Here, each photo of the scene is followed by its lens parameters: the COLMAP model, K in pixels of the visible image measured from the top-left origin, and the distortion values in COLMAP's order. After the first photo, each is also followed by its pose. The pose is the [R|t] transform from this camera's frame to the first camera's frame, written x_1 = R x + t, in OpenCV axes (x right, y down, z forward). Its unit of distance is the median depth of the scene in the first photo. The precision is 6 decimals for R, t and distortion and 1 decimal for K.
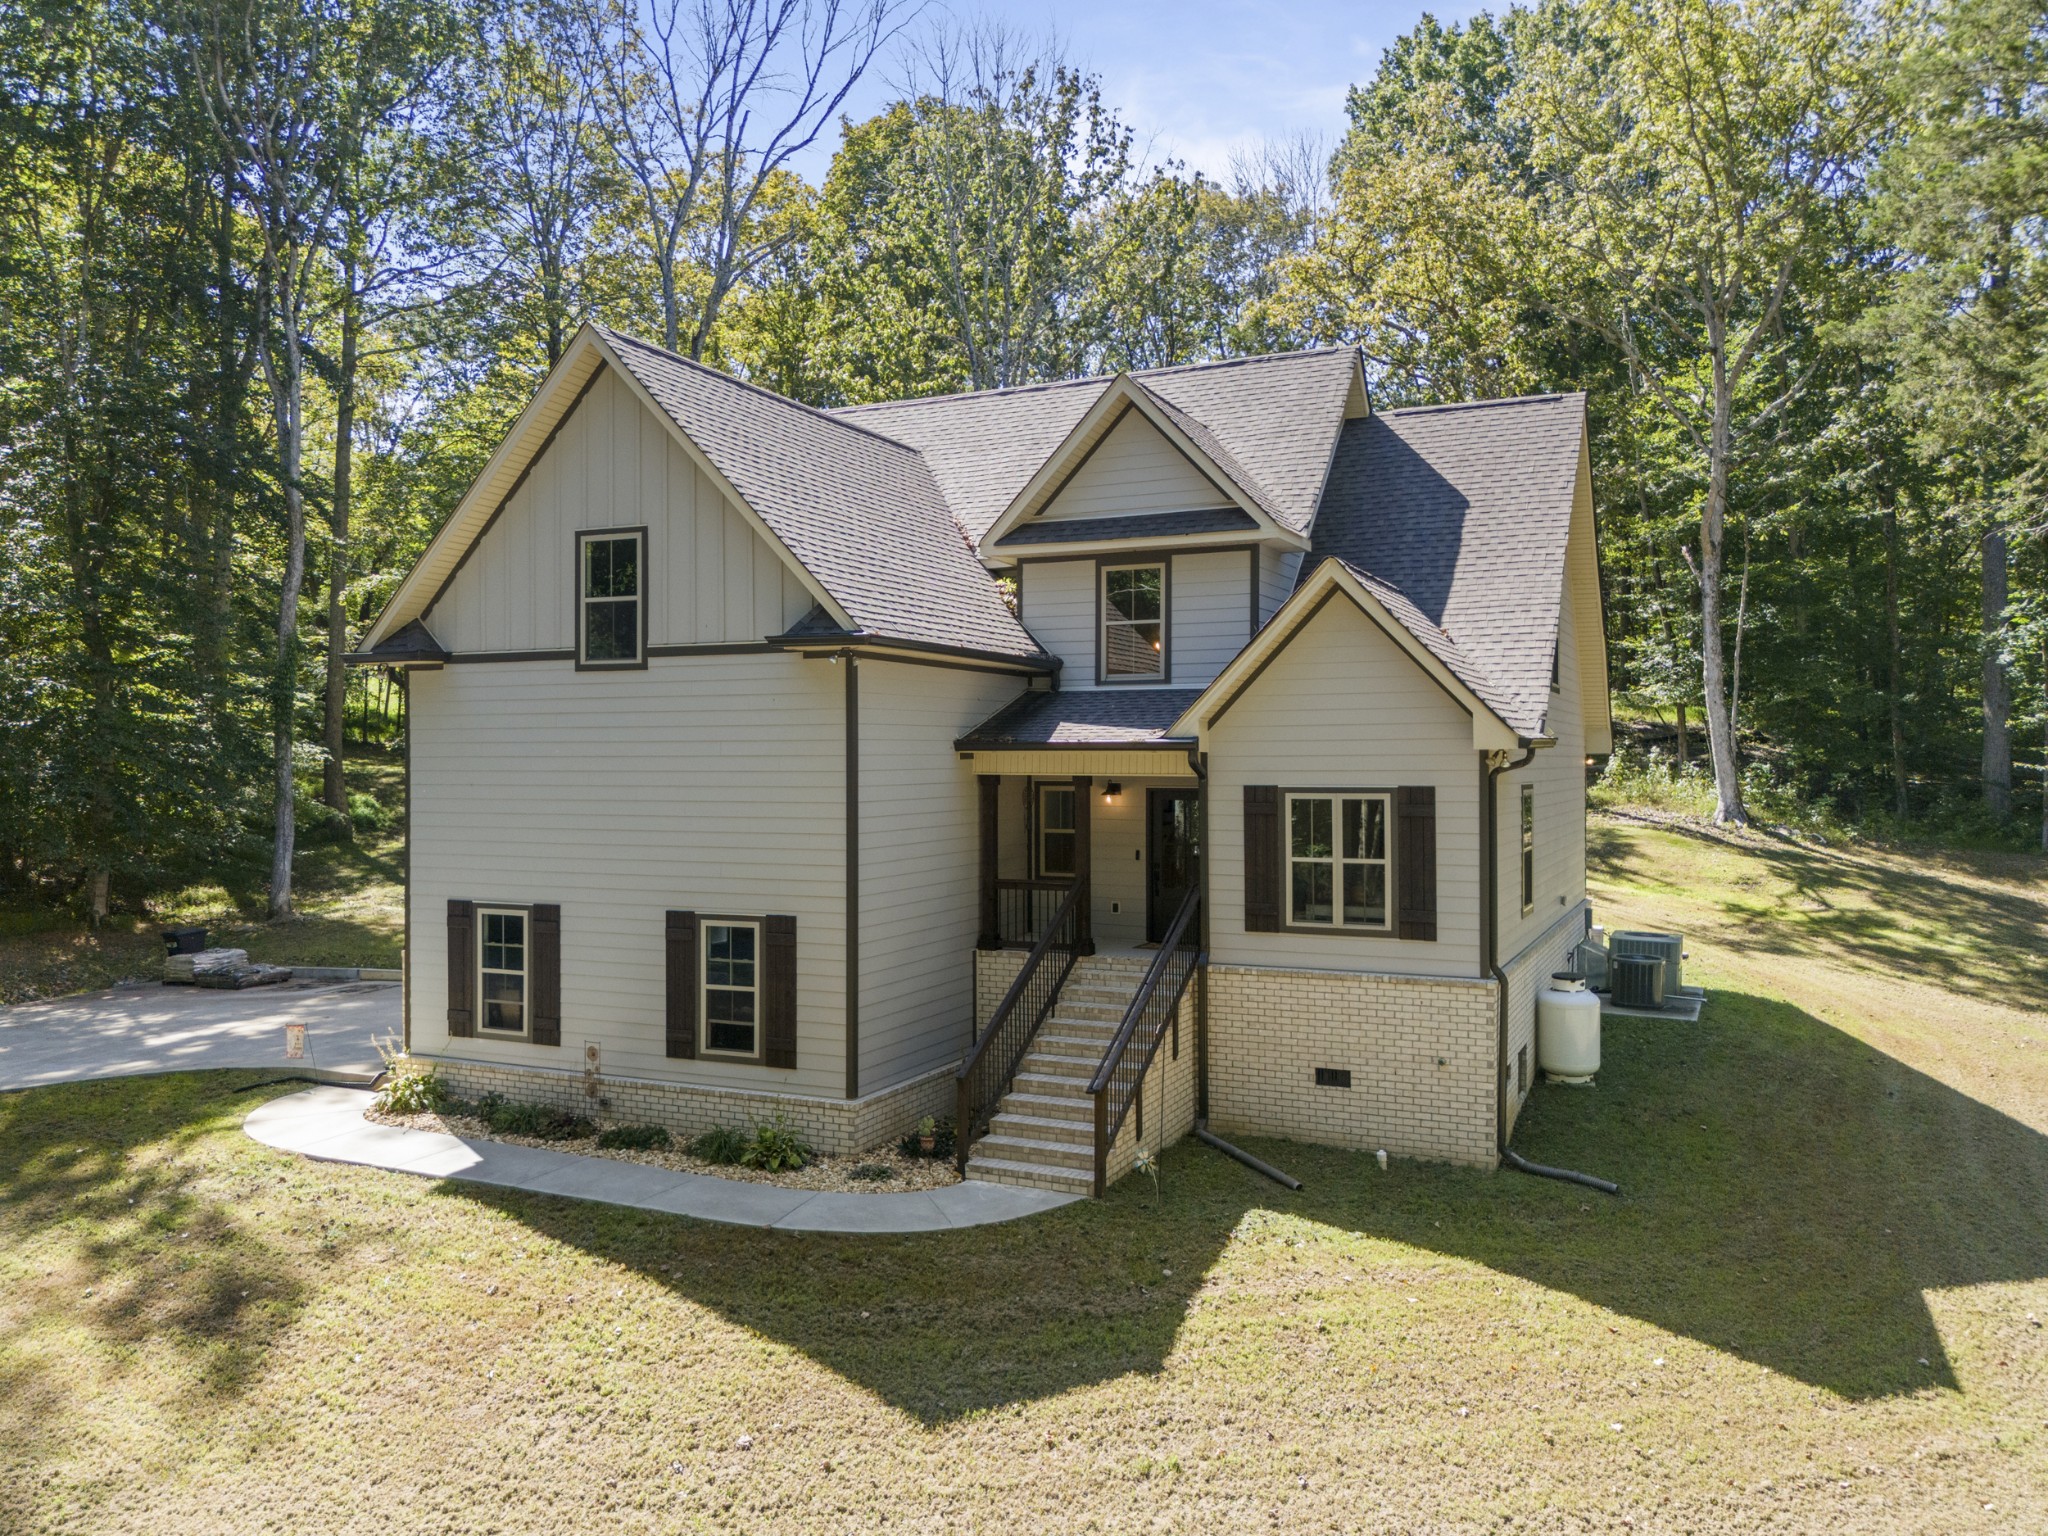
lens RADIAL K [[1525.6, 0, 1016.0], [0, 1525.6, 763.2], [0, 0, 1]] dist [0.081572, -0.094506]
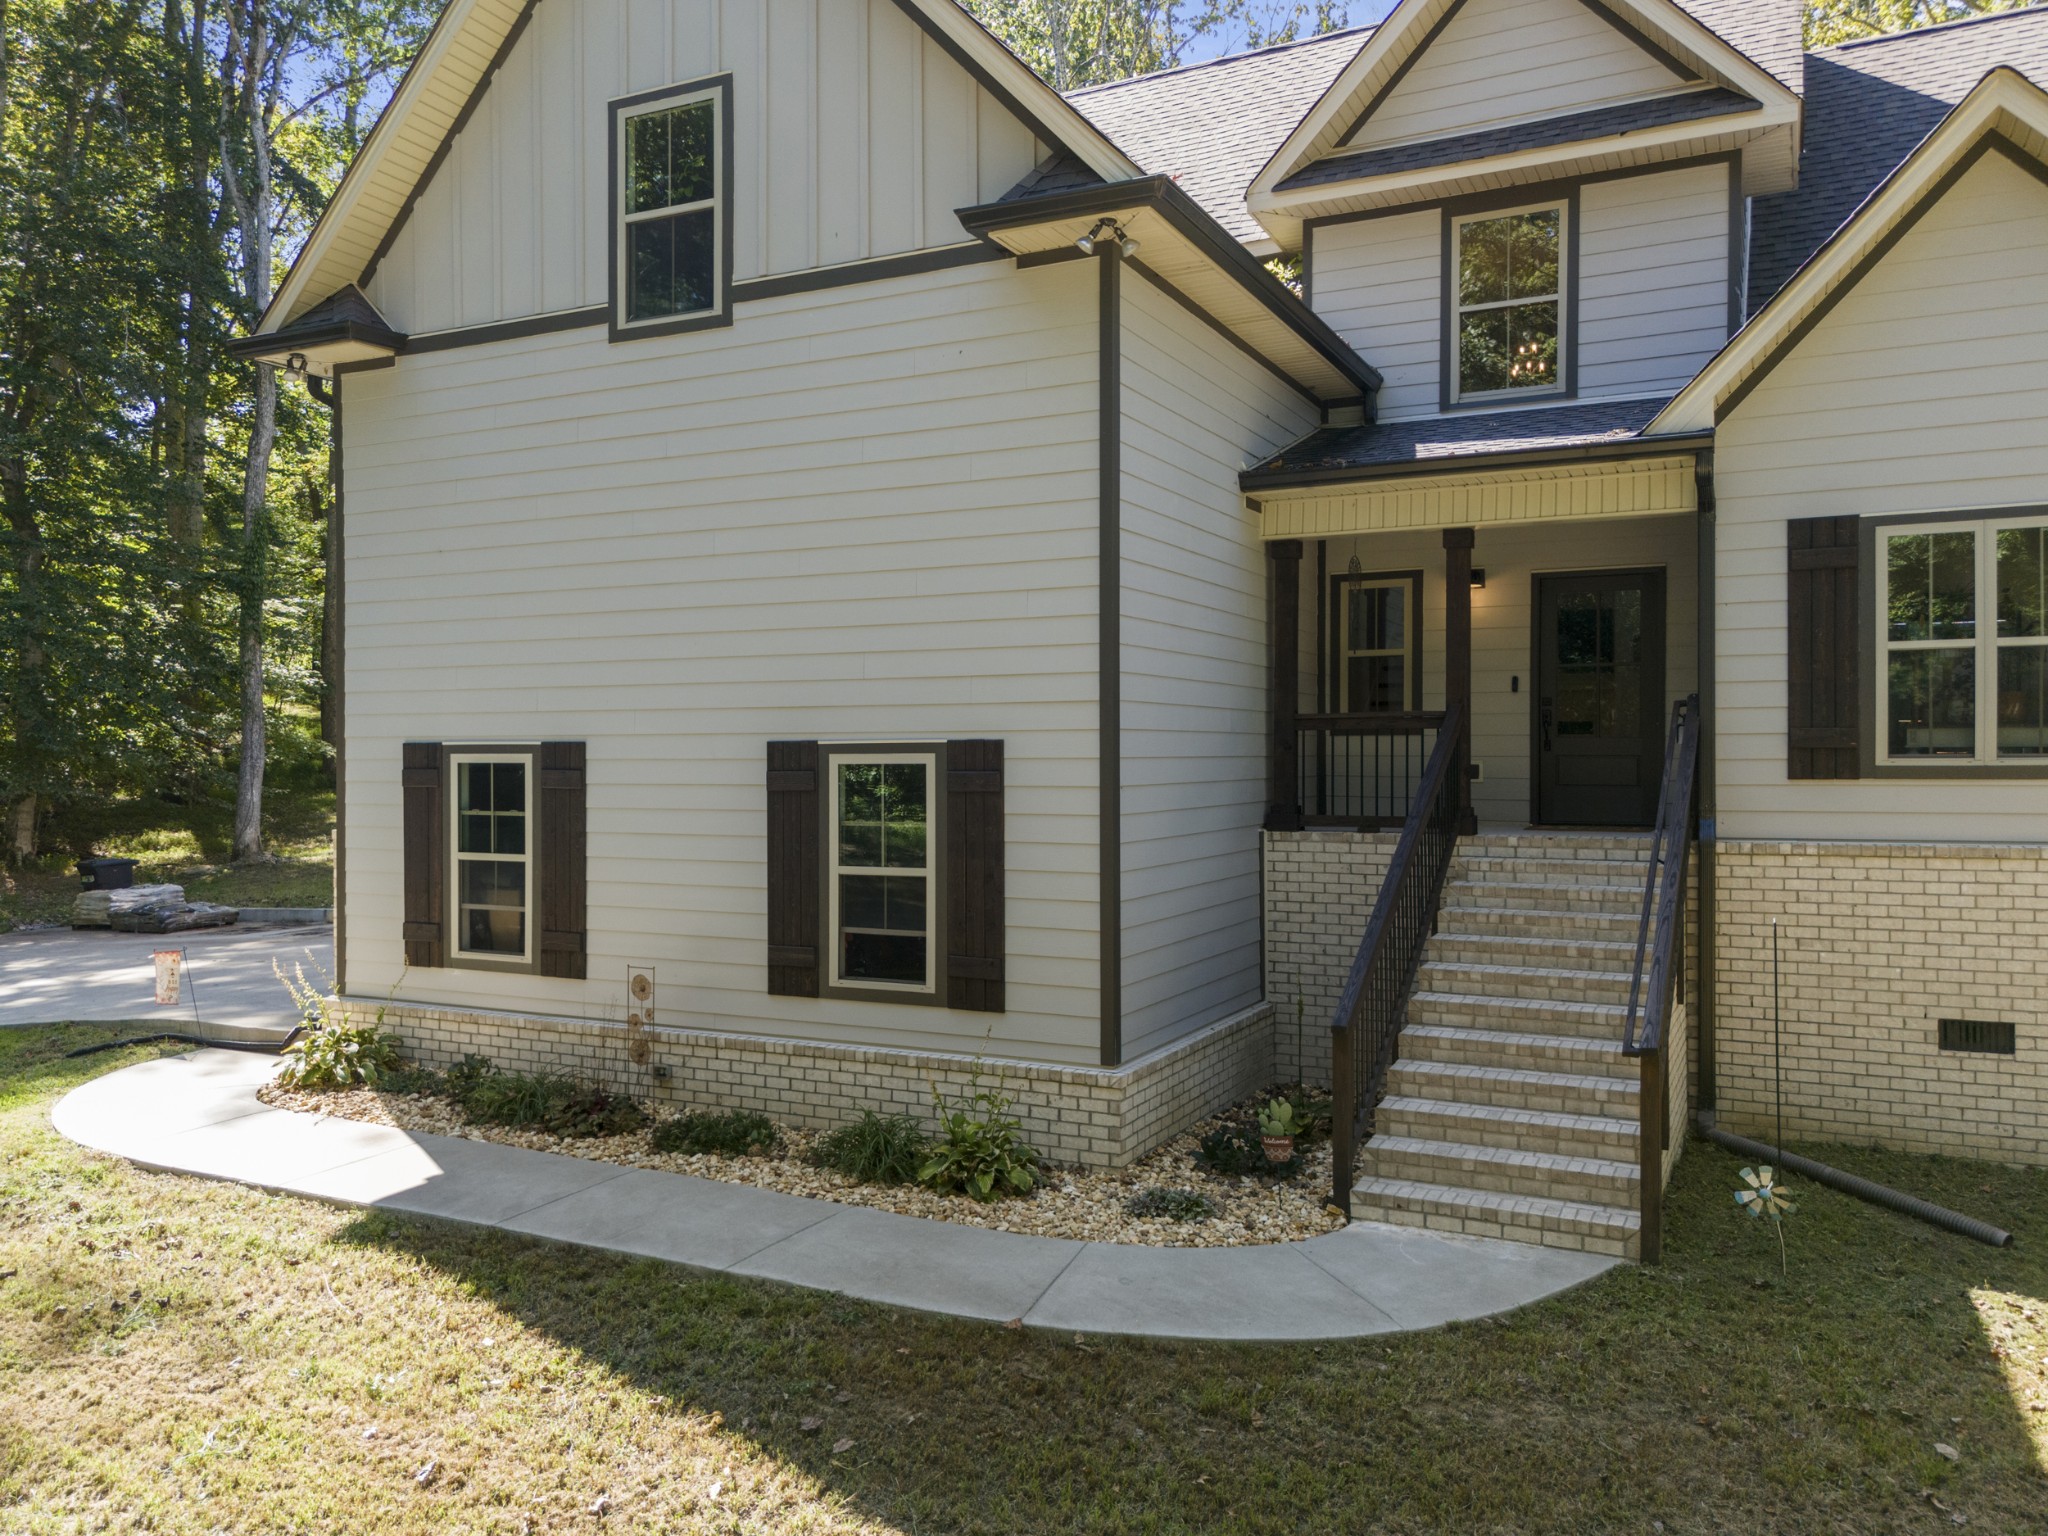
lens RADIAL K [[1525.6, 0, 1016.0], [0, 1525.6, 763.2], [0, 0, 1]] dist [0.081572, -0.094506]
pose [[0.999786, 0.000289, -0.020675, -0.125300], [-0.000273, 1.000000, 0.000758, 0.106260], [0.020675, -0.000752, 0.999786, 0.435487]]
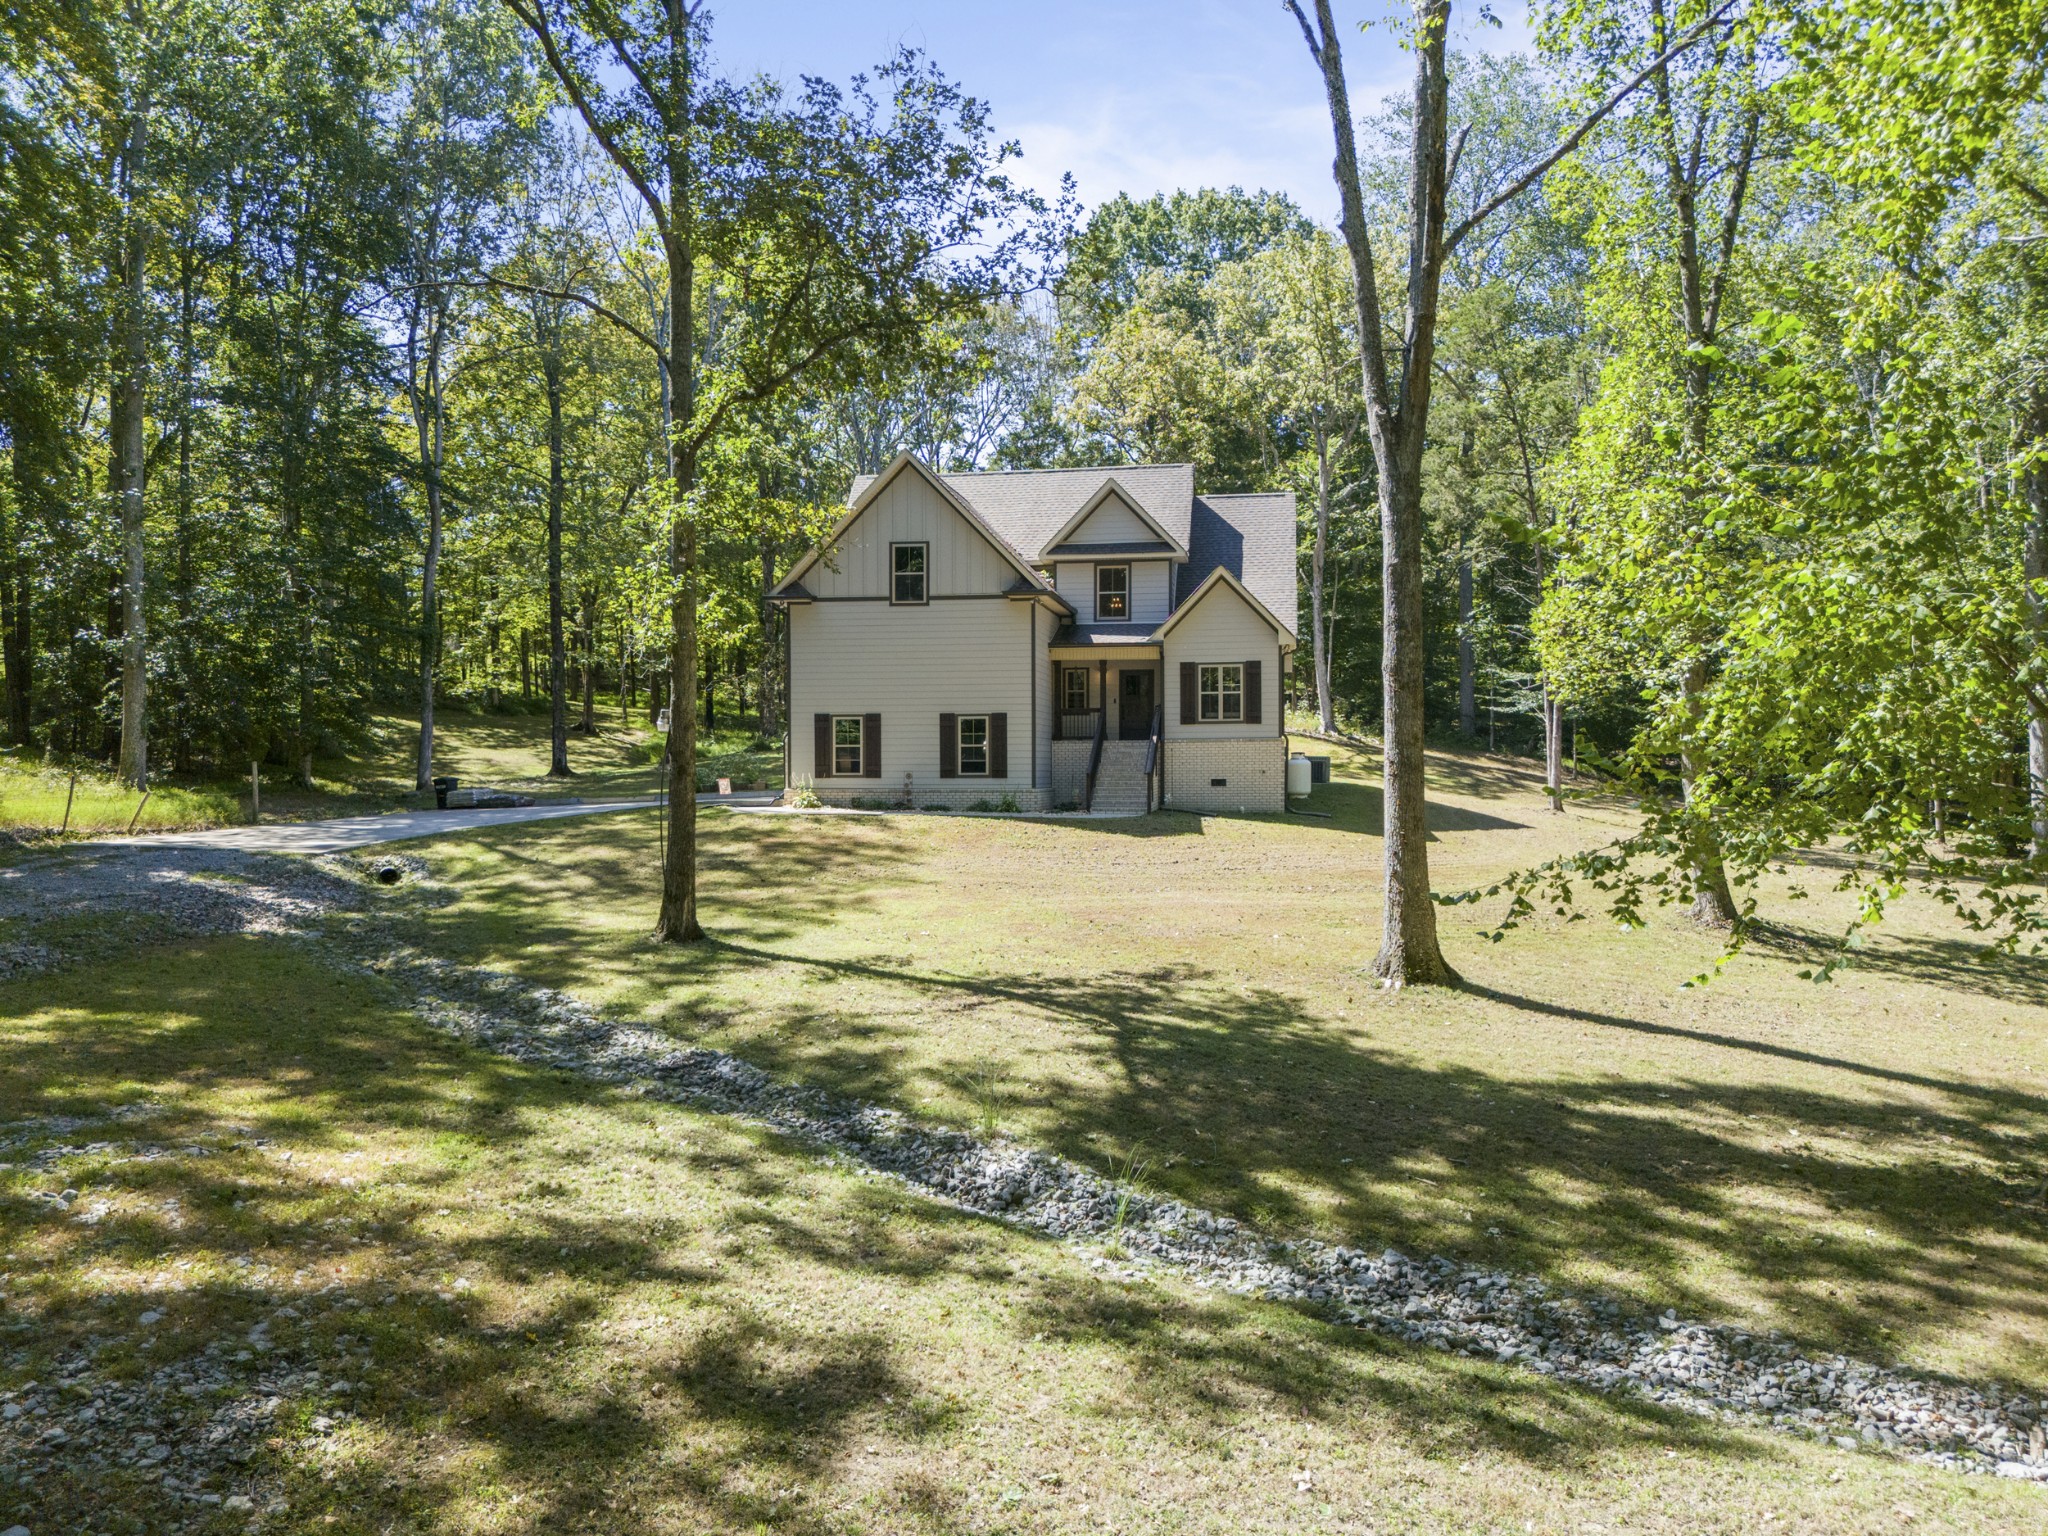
lens RADIAL K [[1525.6, 0, 1016.0], [0, 1525.6, 763.2], [0, 0, 1]] dist [0.081572, -0.094506]
pose [[0.963319, 0.000073, 0.268358, -0.734648], [0.000733, 0.999996, -0.002906, 0.179788], [-0.268357, 0.002996, 0.963315, -1.206313]]
